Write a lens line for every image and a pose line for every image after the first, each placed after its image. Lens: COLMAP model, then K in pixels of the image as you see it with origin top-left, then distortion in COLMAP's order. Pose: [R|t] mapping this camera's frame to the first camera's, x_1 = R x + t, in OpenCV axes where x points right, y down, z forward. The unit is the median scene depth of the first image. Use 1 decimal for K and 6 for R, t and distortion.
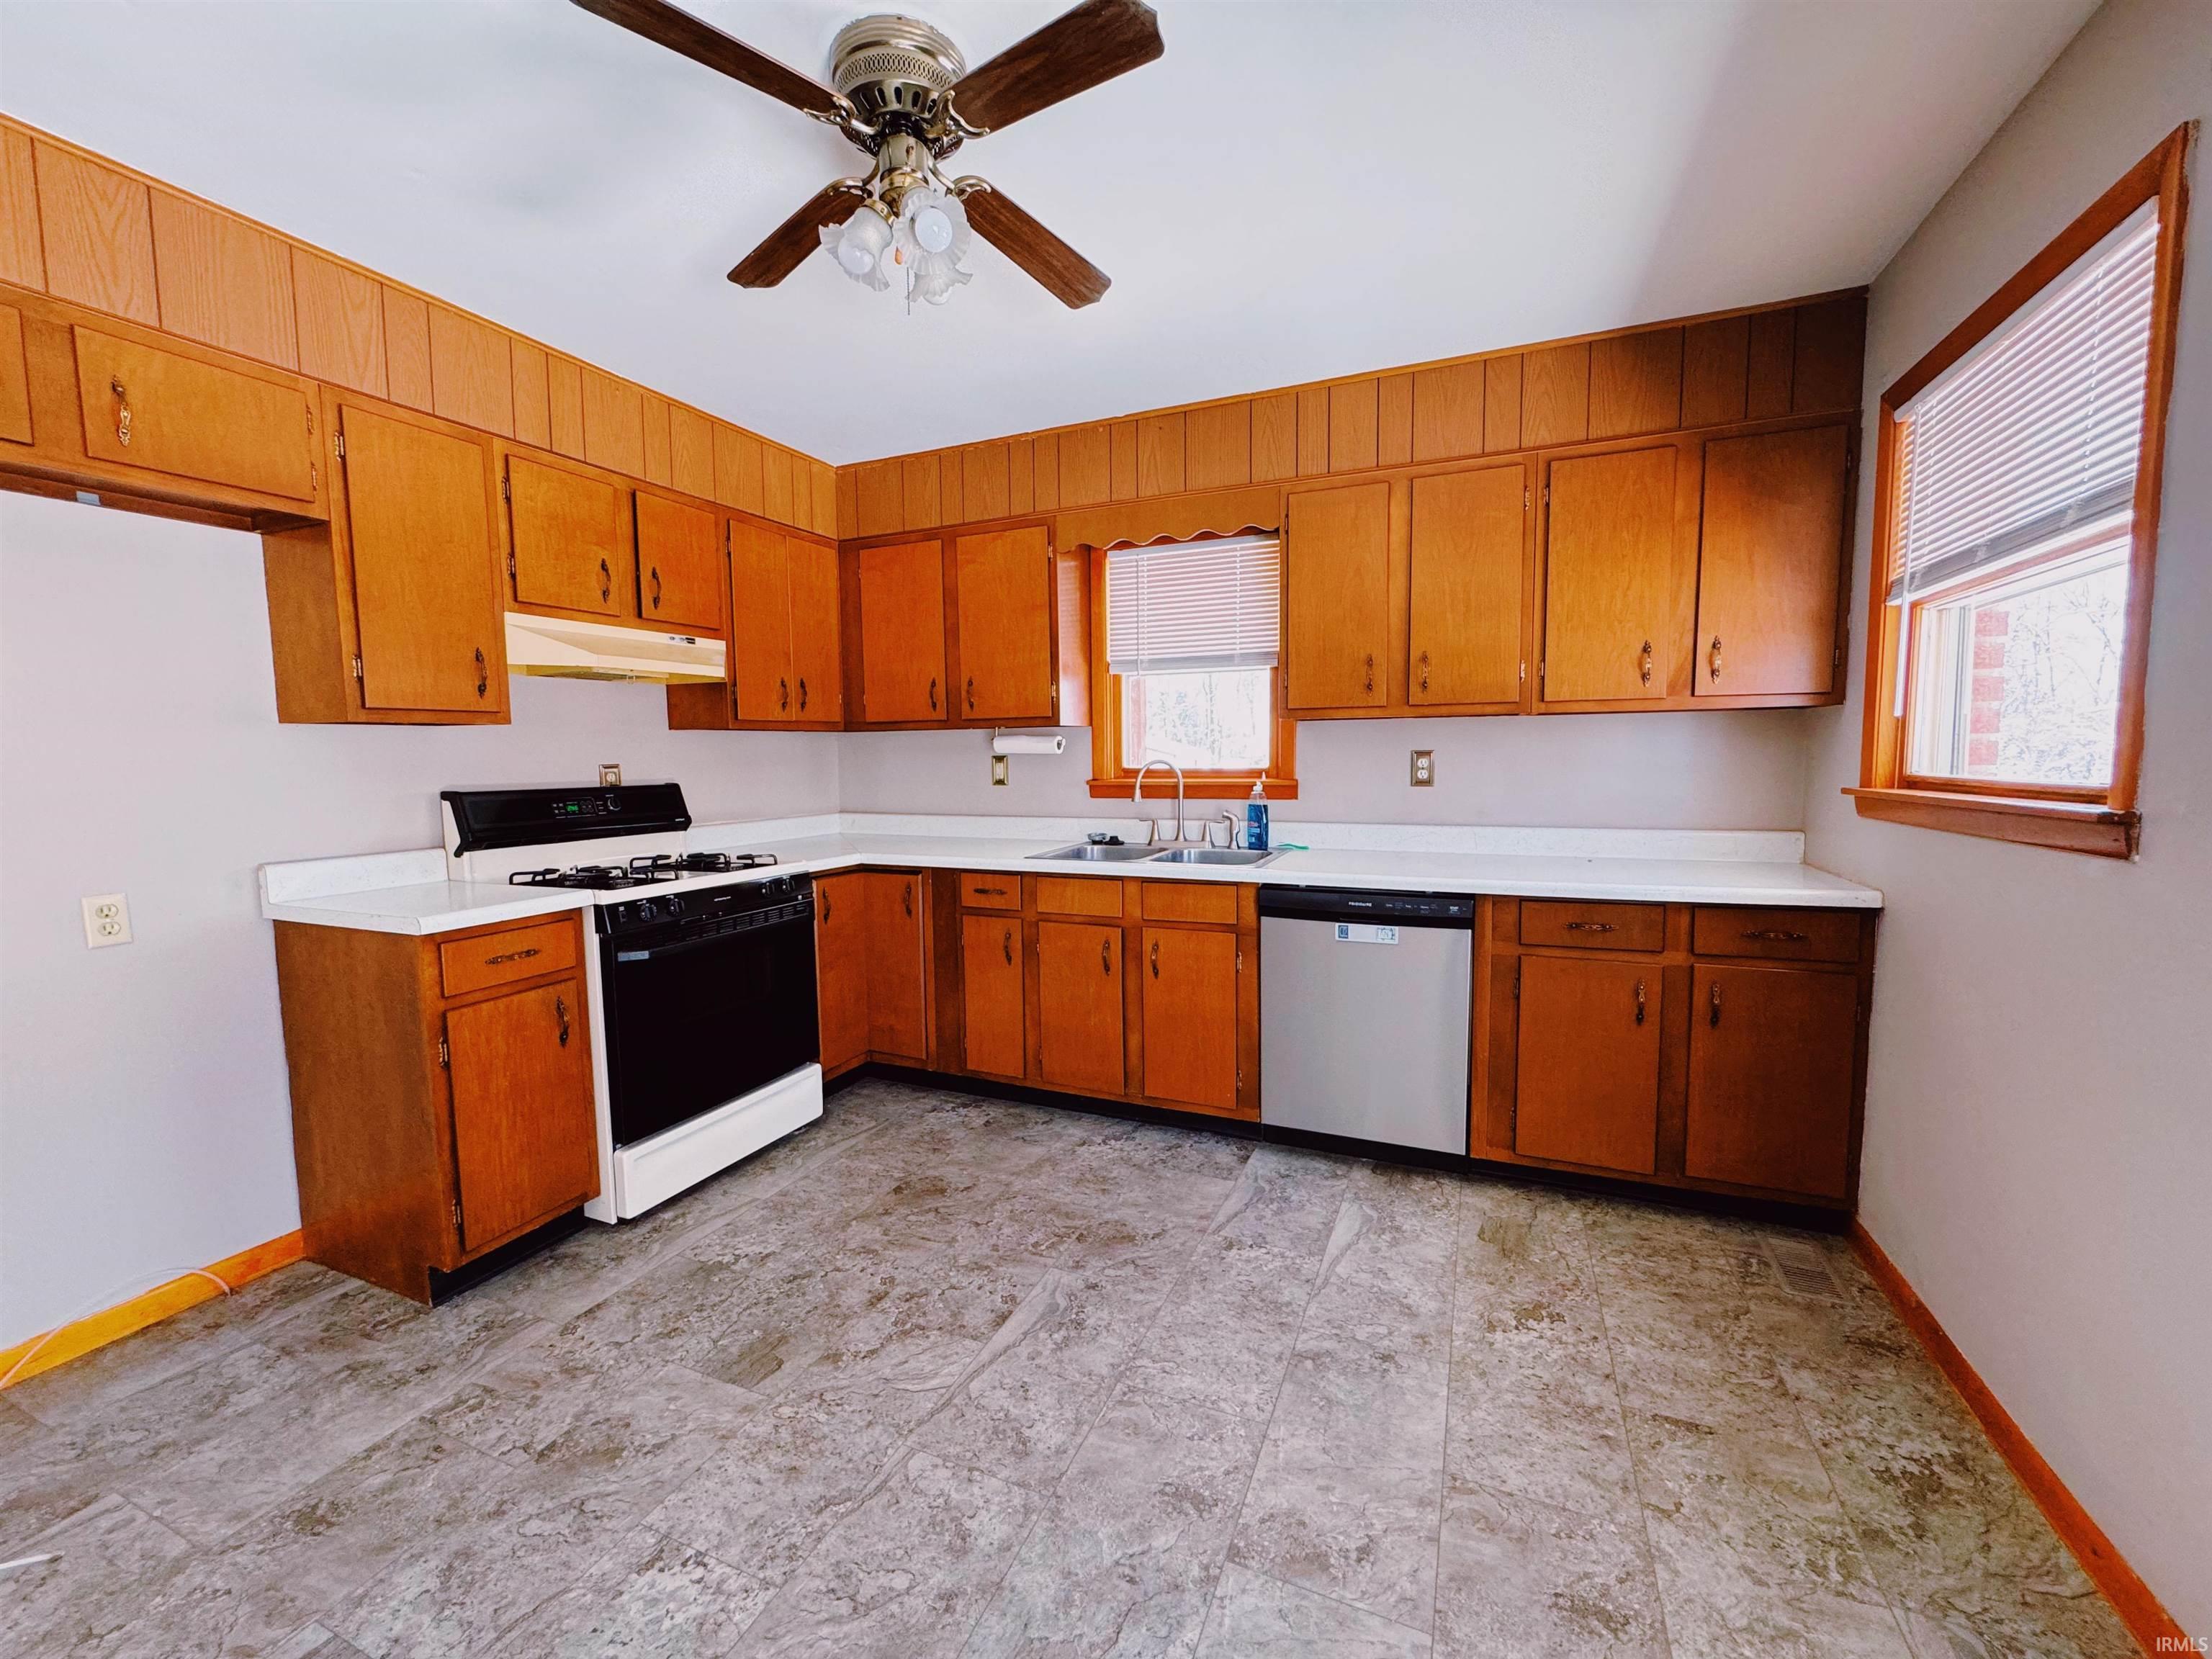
lens RADIAL K [[880.3, 0, 1108.7], [0, 880.3, 829.9], [0, 0, 1]] dist [-0.002722, 0.000347]
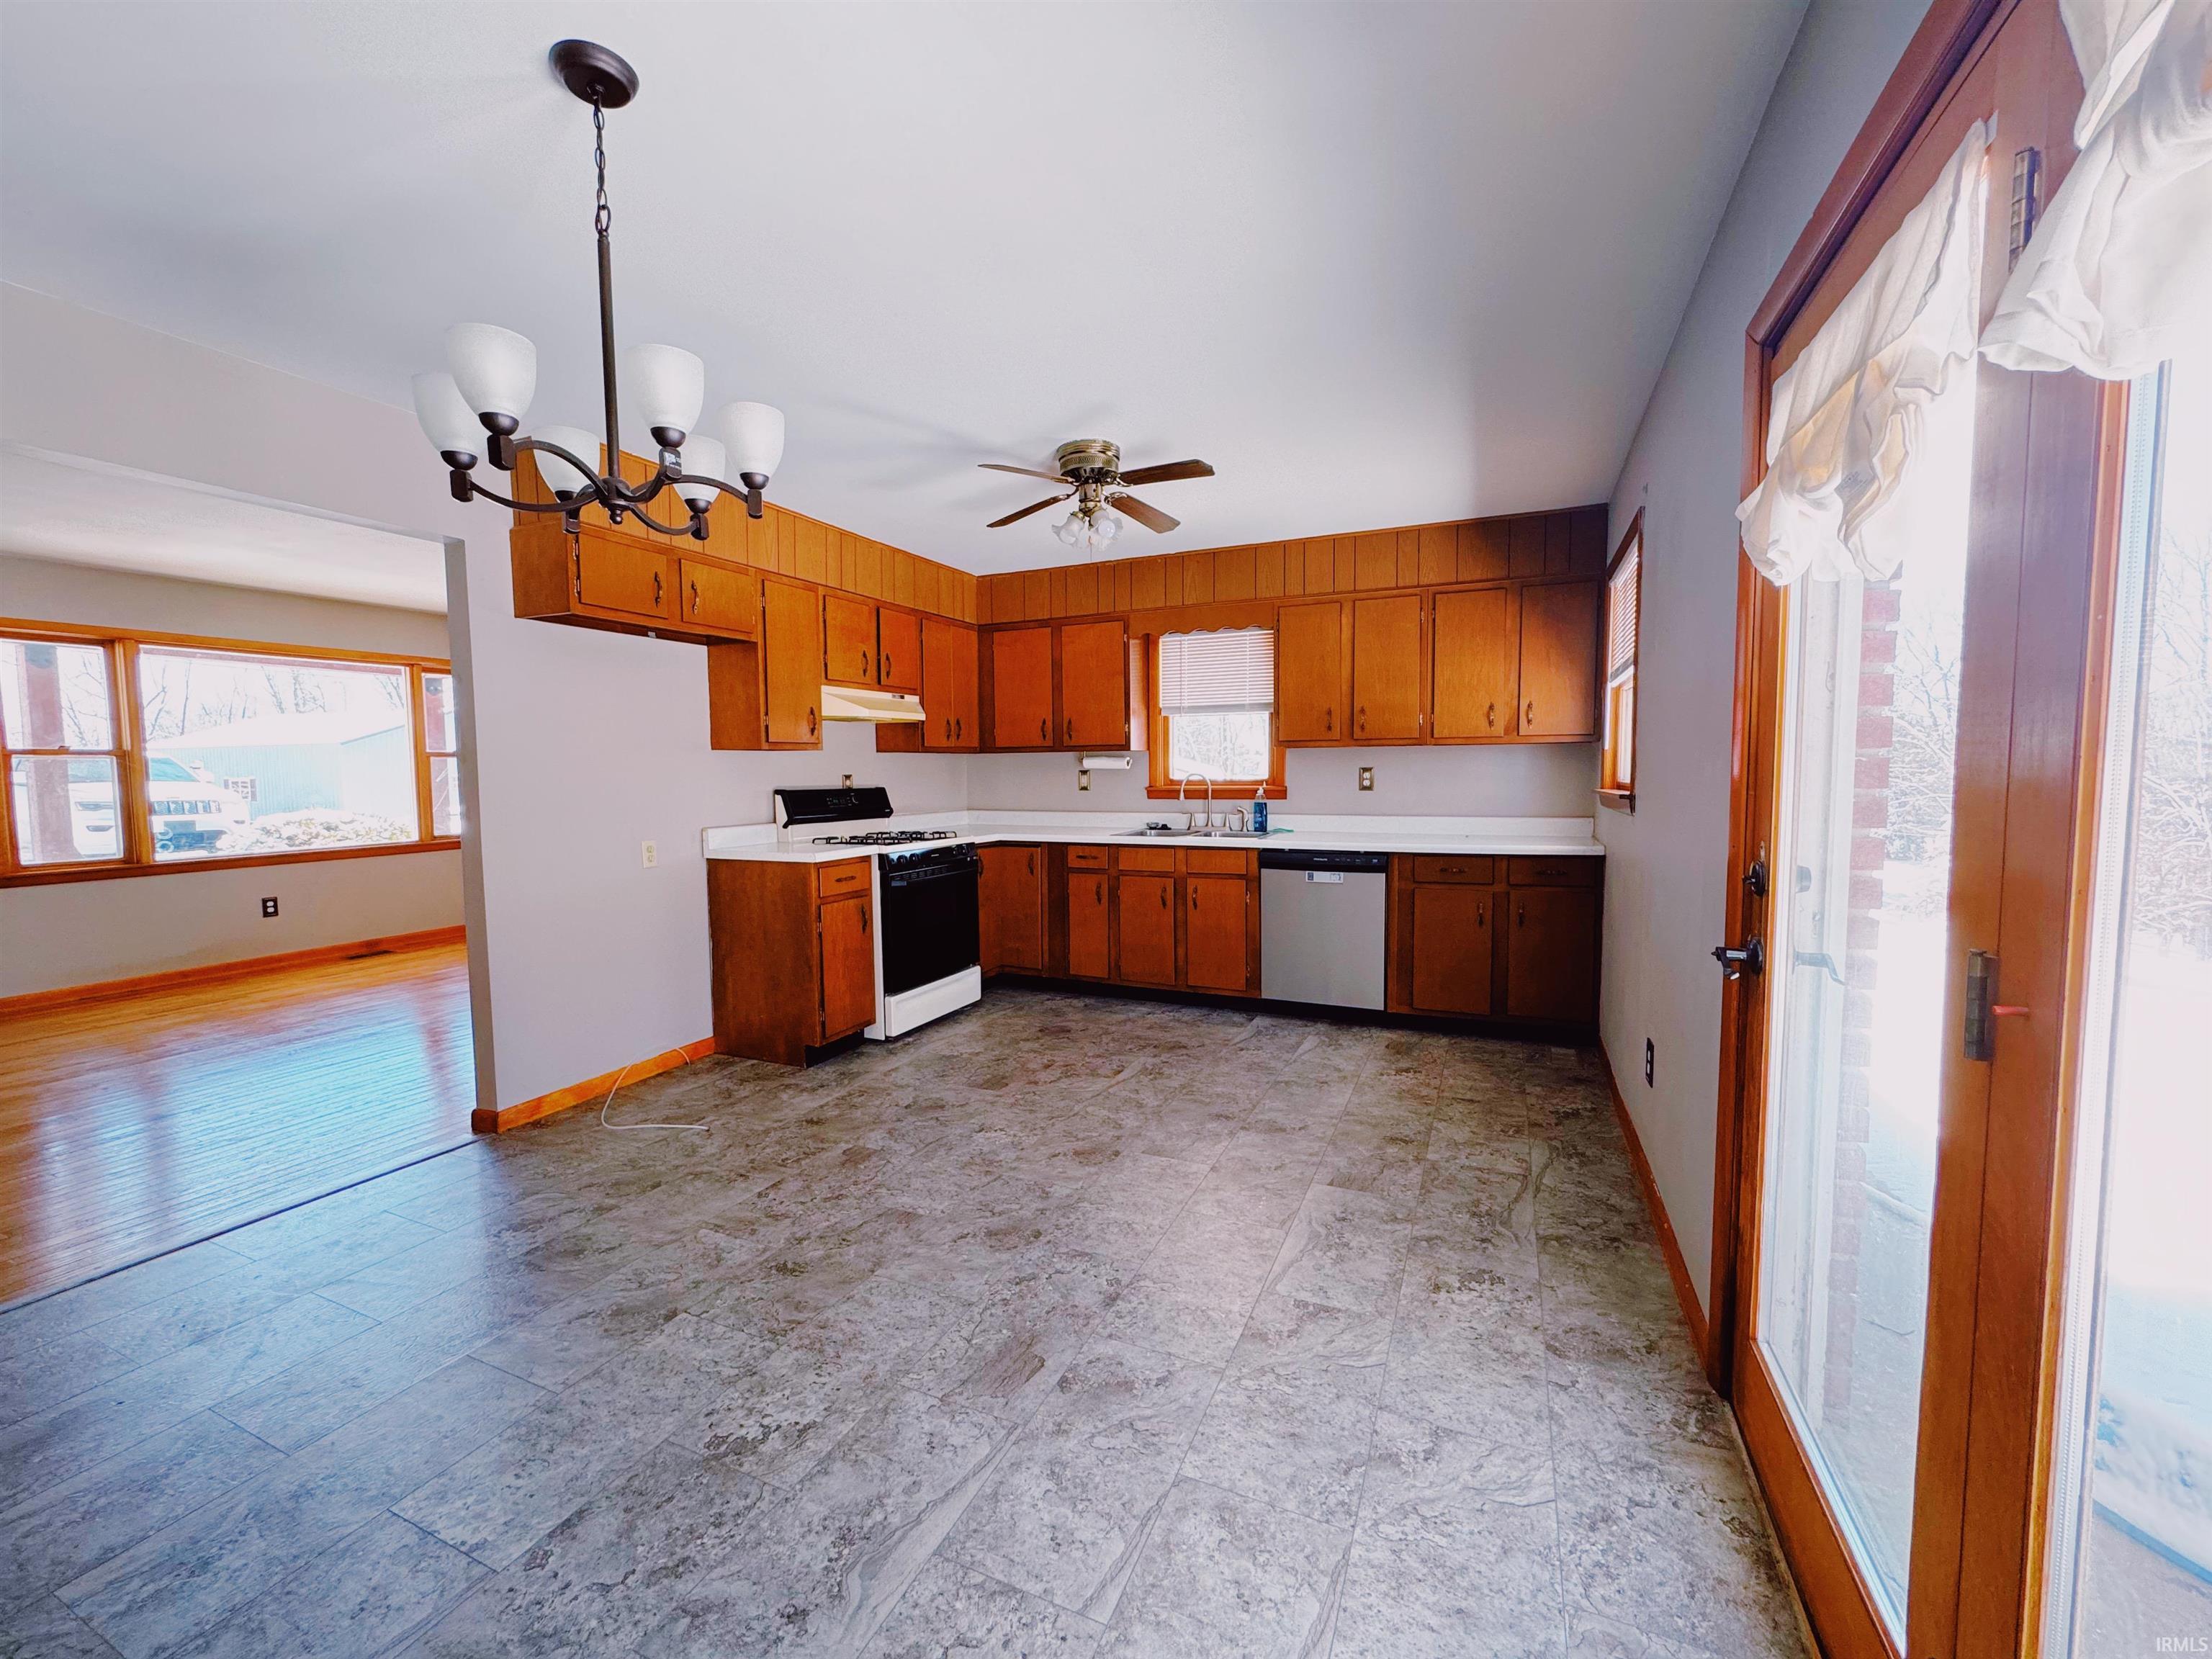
lens RADIAL K [[880.3, 0, 1106.5], [0, 880.3, 832.2], [0, 0, 1]] dist [-0.002722, 0.000347]
pose [[0.999861, 0.004193, -0.016145, -0.094933], [-0.004469, 0.999844, -0.017098, 0.065435], [0.016070, 0.017168, 0.999723, -0.691905]]
